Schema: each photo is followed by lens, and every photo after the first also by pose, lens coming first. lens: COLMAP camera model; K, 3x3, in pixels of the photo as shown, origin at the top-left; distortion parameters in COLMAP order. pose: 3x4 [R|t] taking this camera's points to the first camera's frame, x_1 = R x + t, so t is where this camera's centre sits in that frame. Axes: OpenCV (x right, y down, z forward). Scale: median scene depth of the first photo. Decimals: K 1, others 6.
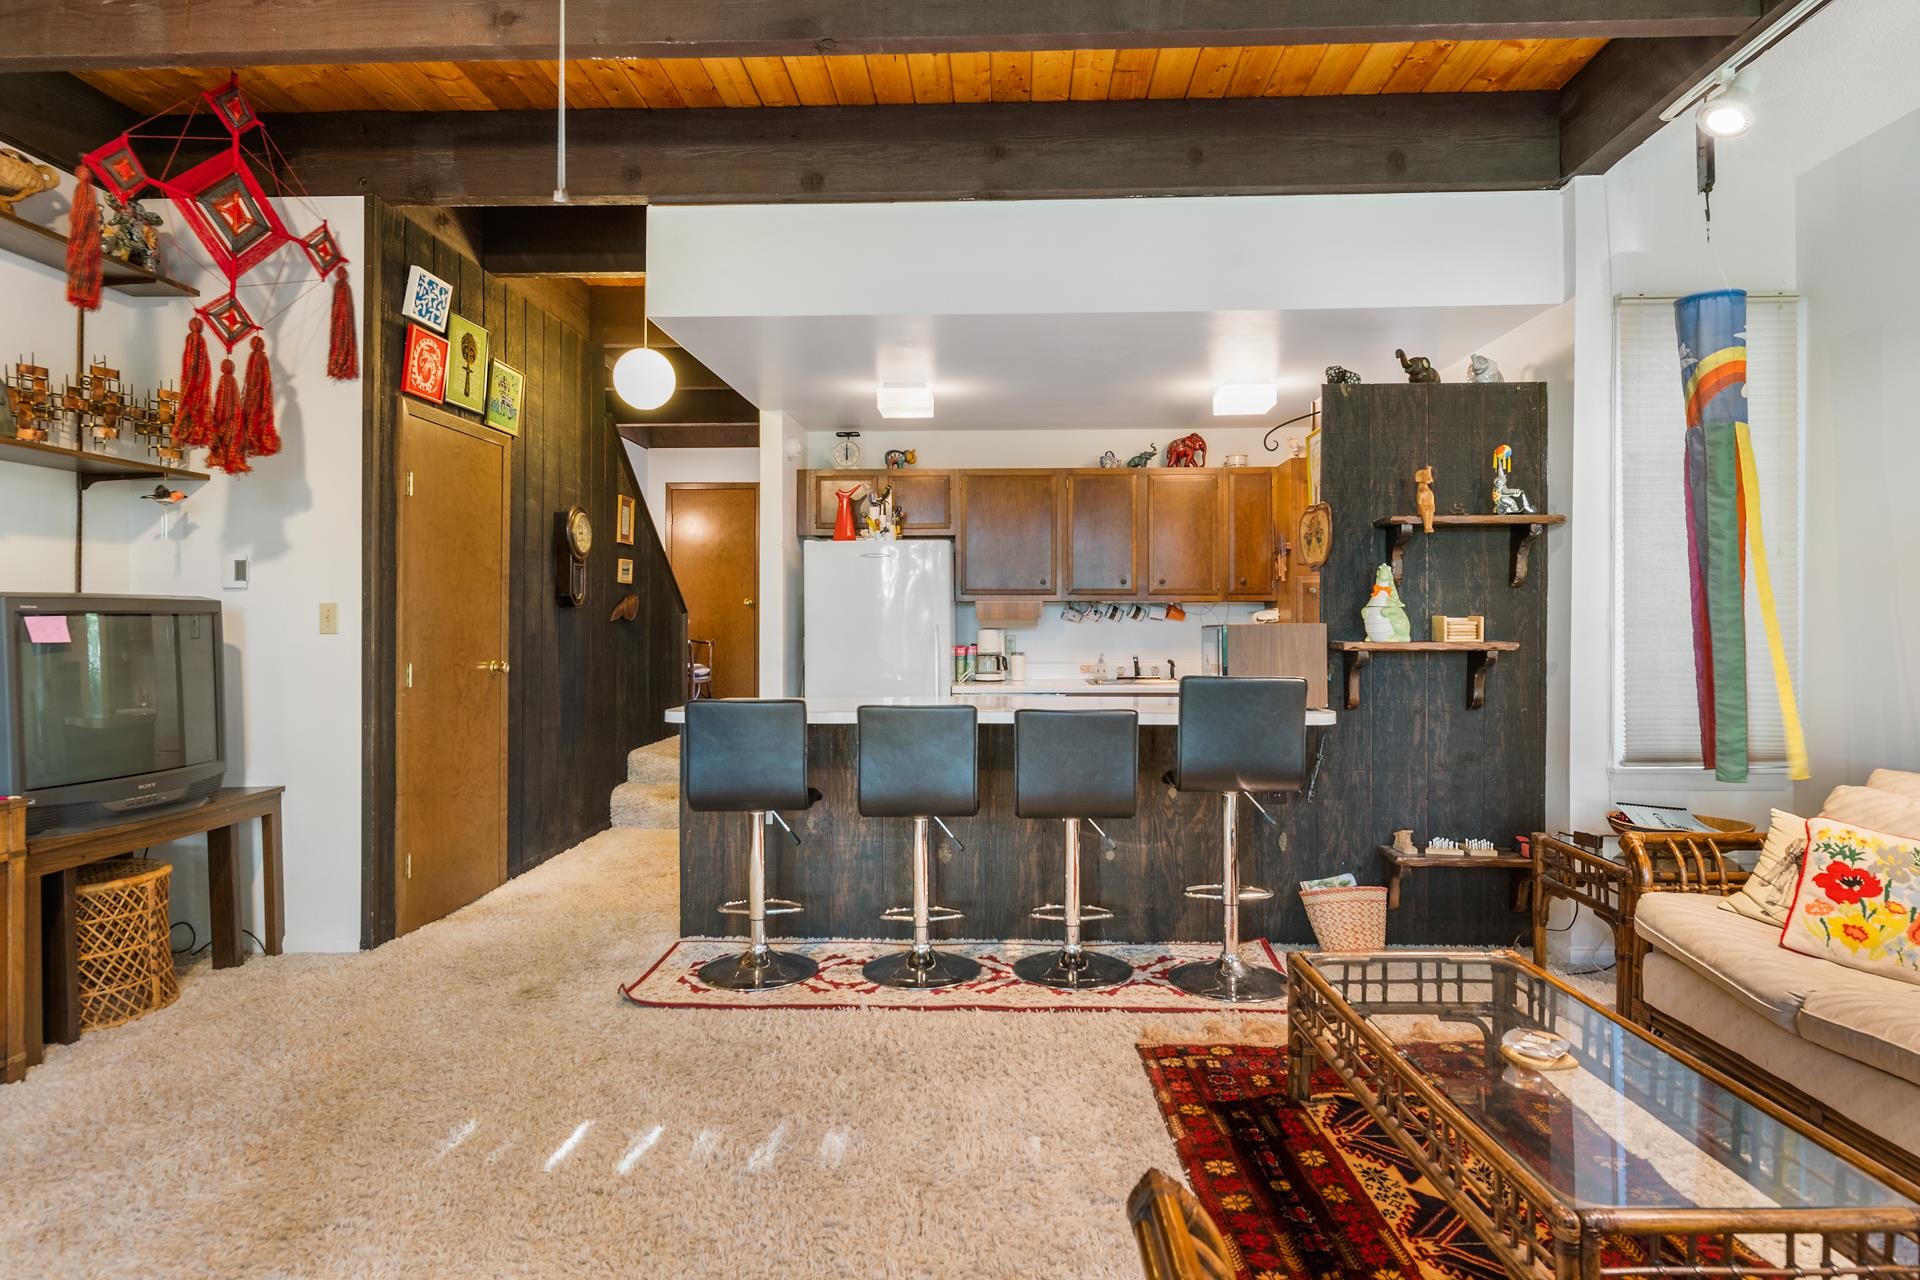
lens RADIAL K [[1048.7, 0, 958.9], [0, 1048.7, 624.4], [0, 0, 1]] dist [-0.000760, -0.000155]
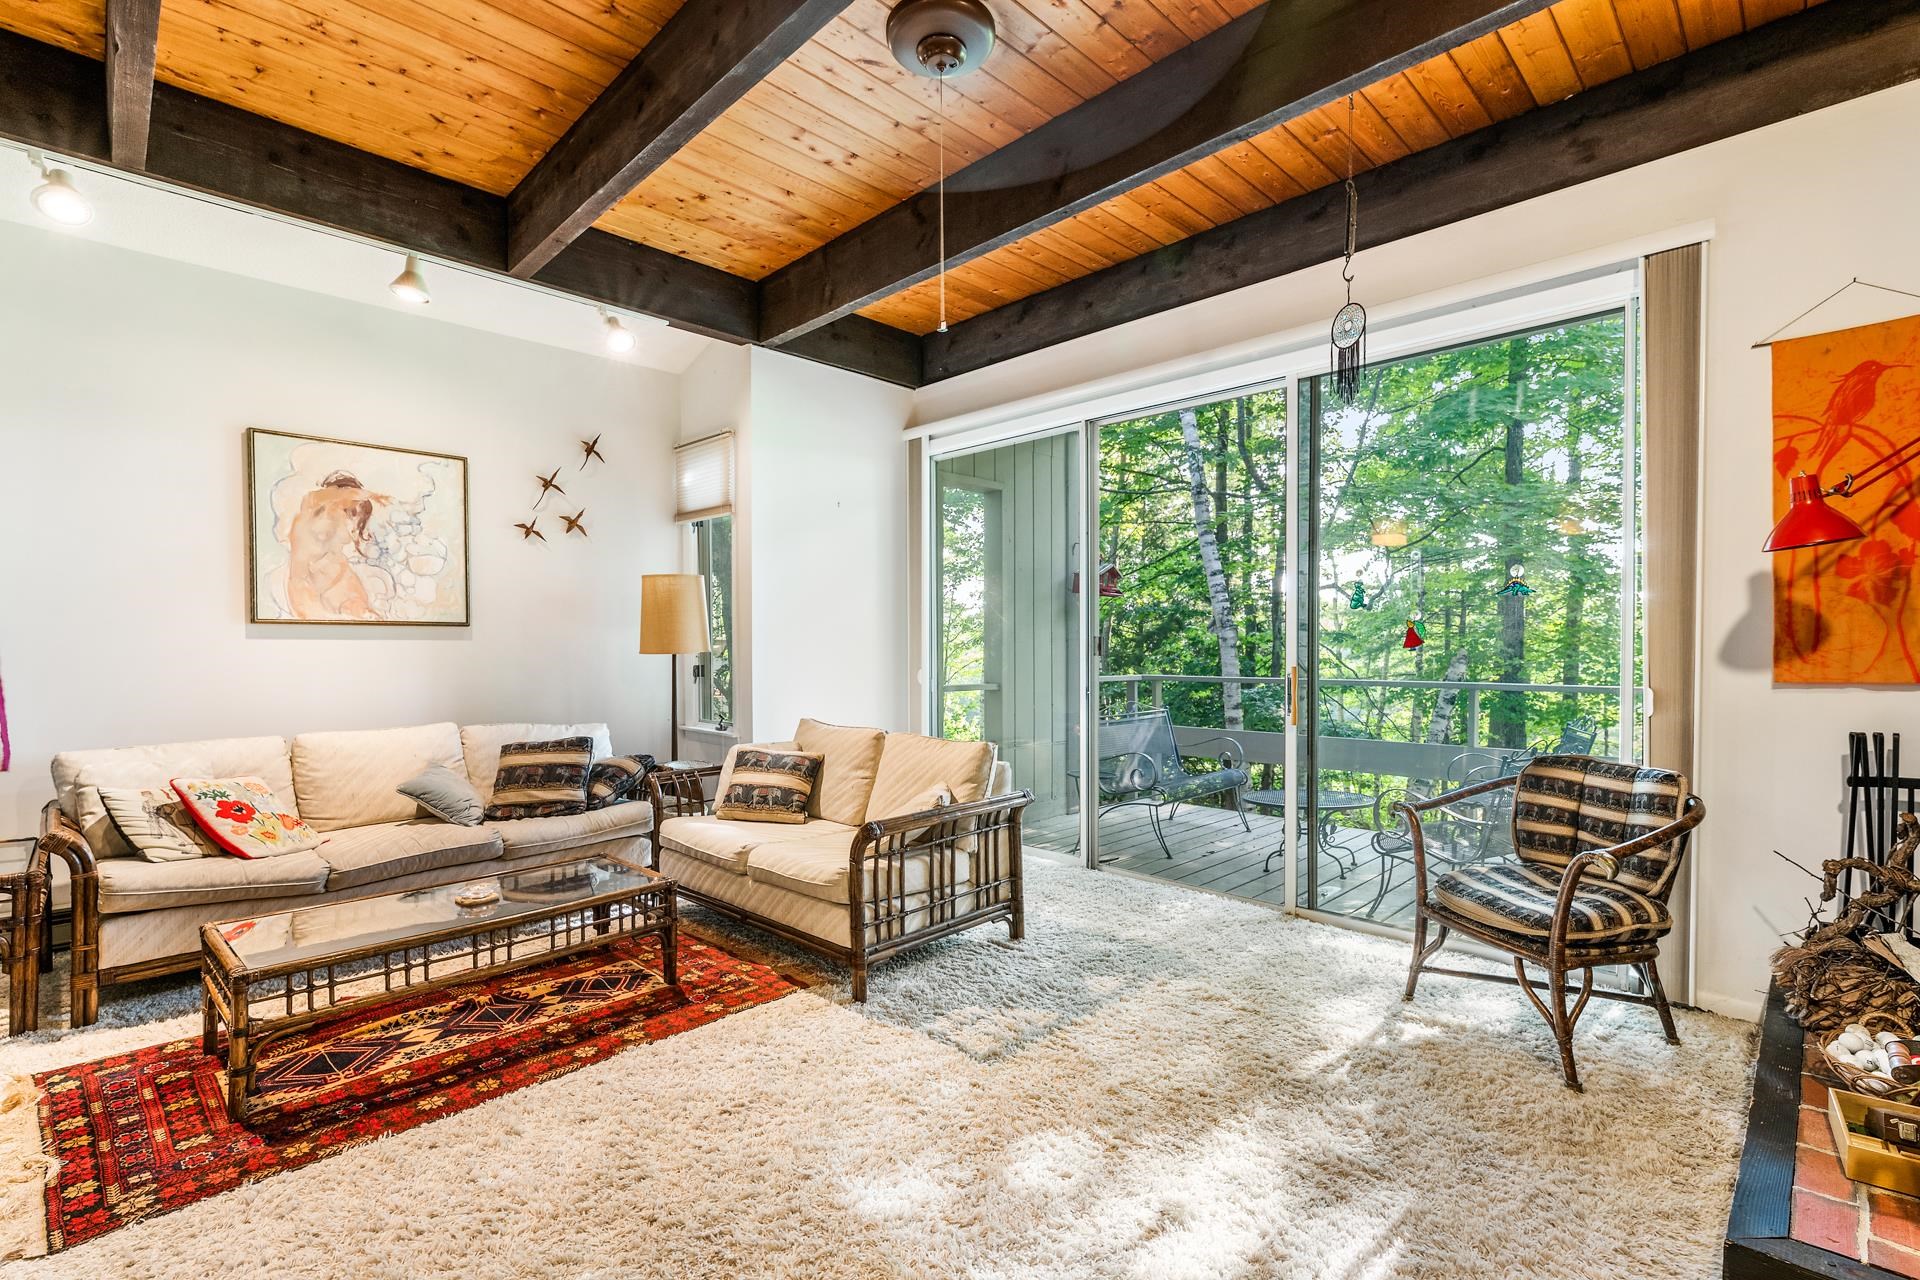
lens RADIAL K [[866.8, 0, 968.0], [0, 866.8, 662.5], [0, 0, 1]] dist [-0.002097, -0.001120]
pose [[-0.736948, -0.016300, 0.675753, -0.517994], [-0.002346, 0.999765, 0.021556, 0.001537], [-0.675945, 0.014300, -0.736813, 0.802388]]
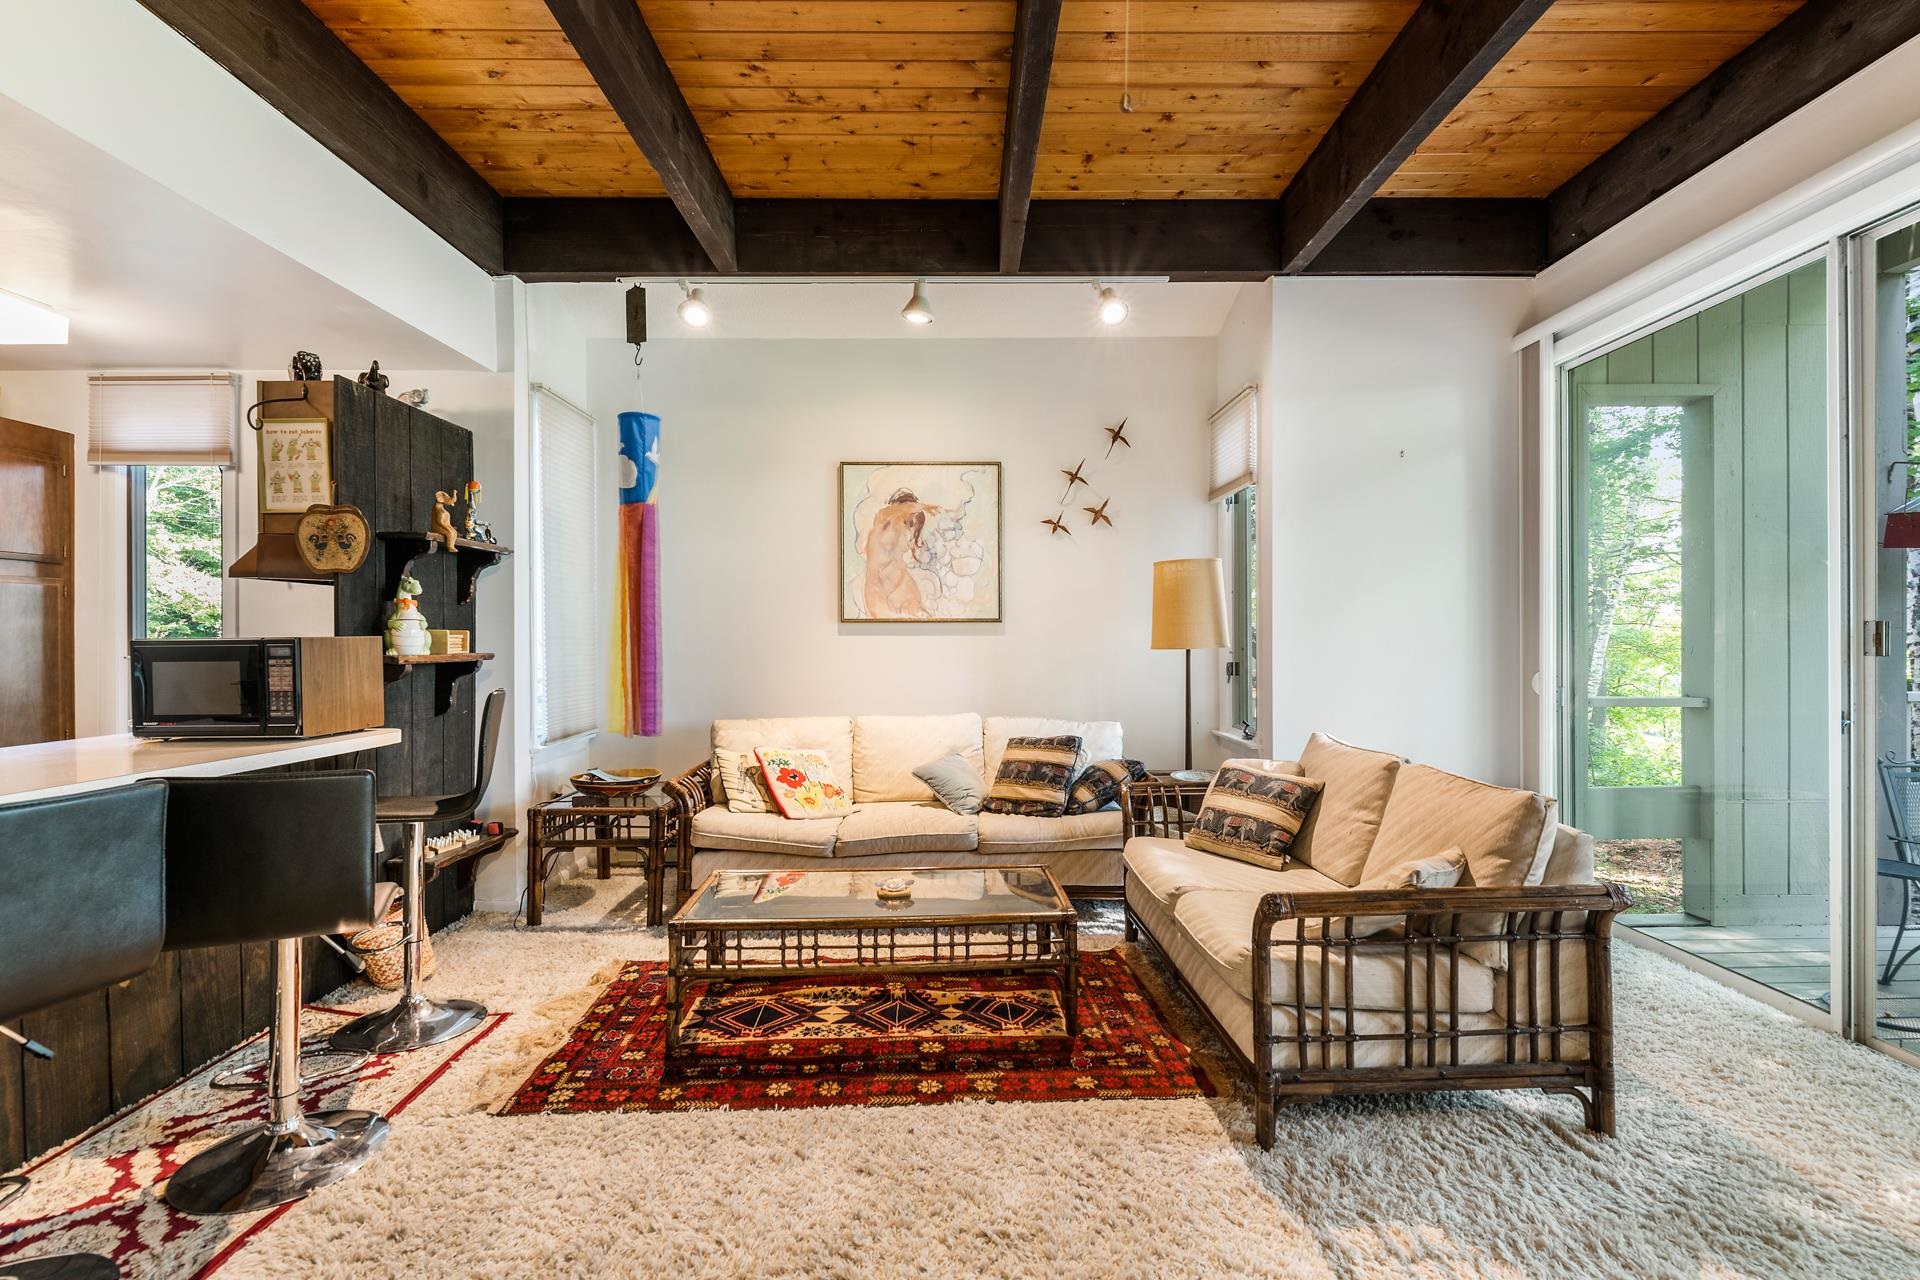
lens RADIAL K [[872.8, 0, 964.1], [0, 872.8, 644.8], [0, 0, 1]] dist [-0.000195, -0.001164]
pose [[-0.051310, -0.007194, 0.998657, -0.464191], [0.002811, 0.999969, 0.007348, 0.002394], [-0.998679, 0.003184, -0.051288, 0.517018]]
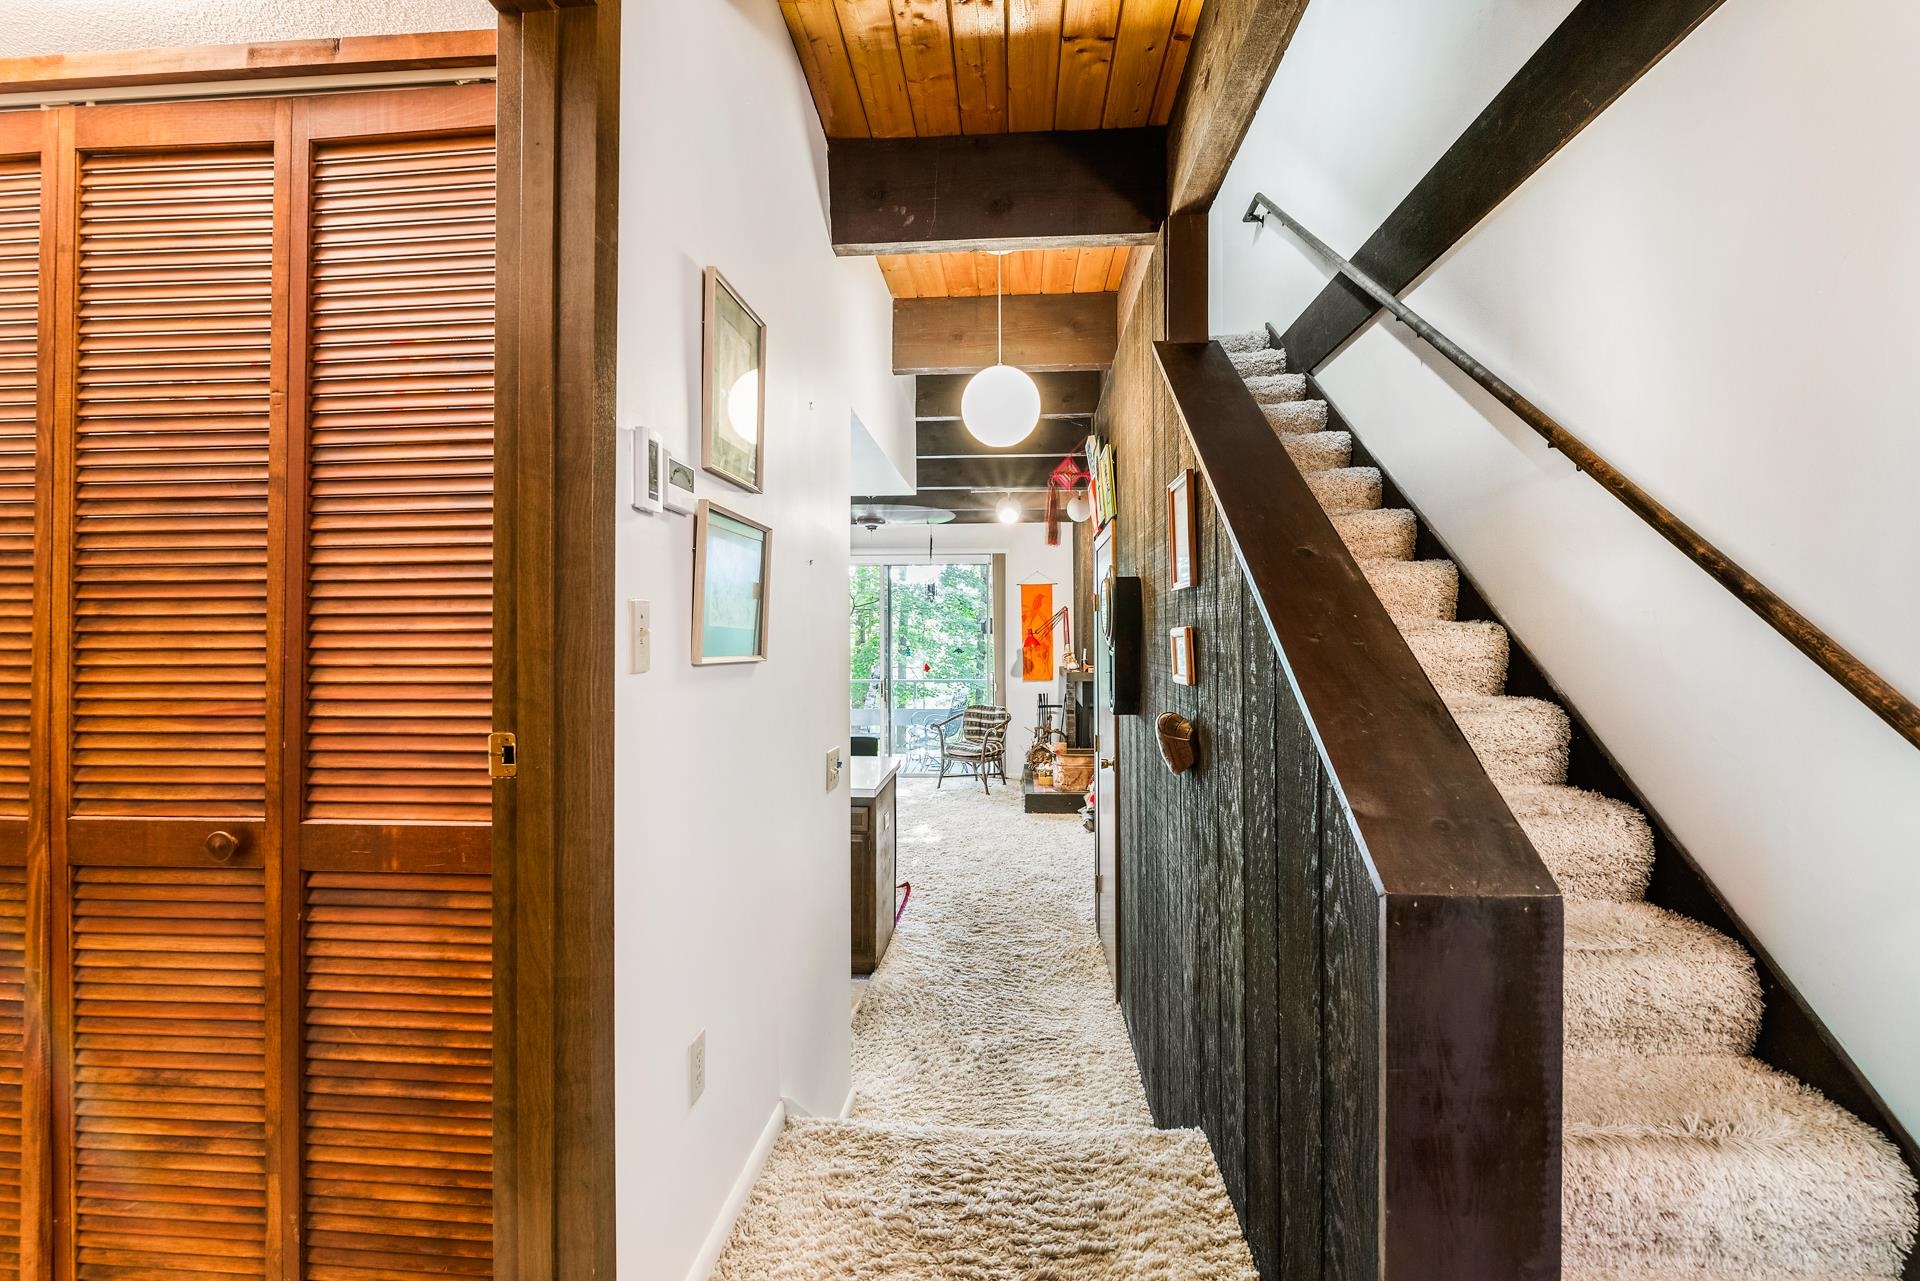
lens RADIAL K [[846.2, 0, 965.4], [0, 846.2, 635.0], [0, 0, 1]] dist [-0.007187, -0.001312]
pose [[-0.999820, 0.000283, 0.018964, -0.407113], [0.000170, 0.999982, -0.005955, -0.085294], [-0.018966, -0.005951, -0.999802, 2.276682]]
